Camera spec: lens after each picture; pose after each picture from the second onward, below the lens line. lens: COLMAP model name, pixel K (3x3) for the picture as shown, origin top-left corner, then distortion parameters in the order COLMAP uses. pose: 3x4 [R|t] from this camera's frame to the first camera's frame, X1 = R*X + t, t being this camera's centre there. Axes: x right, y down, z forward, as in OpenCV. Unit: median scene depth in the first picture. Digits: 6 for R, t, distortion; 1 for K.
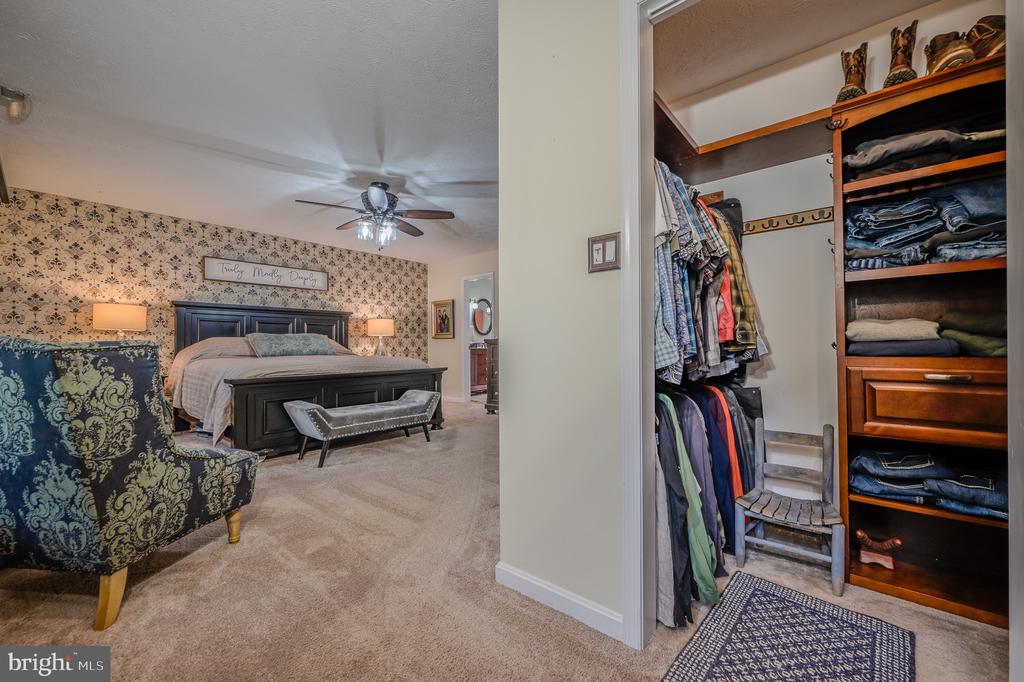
lens RADIAL K [[407.0, 0, 507.5], [0, 407.0, 341.9], [0, 0, 1]] dist [-0.002703, 0.000543]
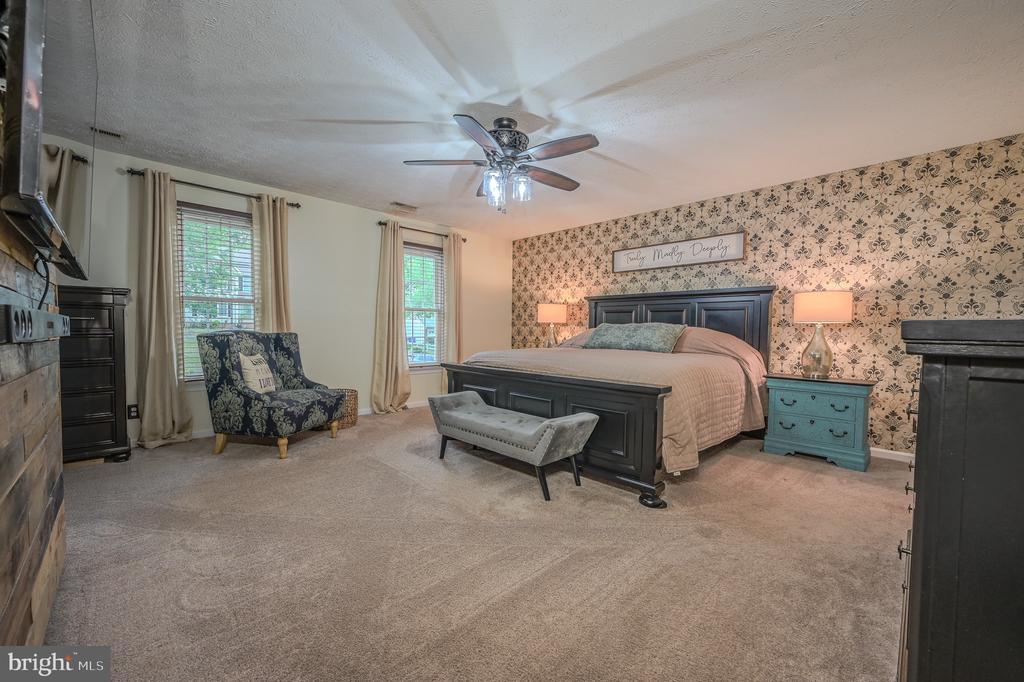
lens RADIAL K [[407.0, 0, 506.8], [0, 407.0, 340.1], [0, 0, 1]] dist [-0.002703, 0.000543]
pose [[-0.104515, 0.036037, -0.993870, 0.323222], [0.002074, 0.999349, 0.036018, -0.015804], [0.994521, 0.001703, -0.104522, 0.764407]]
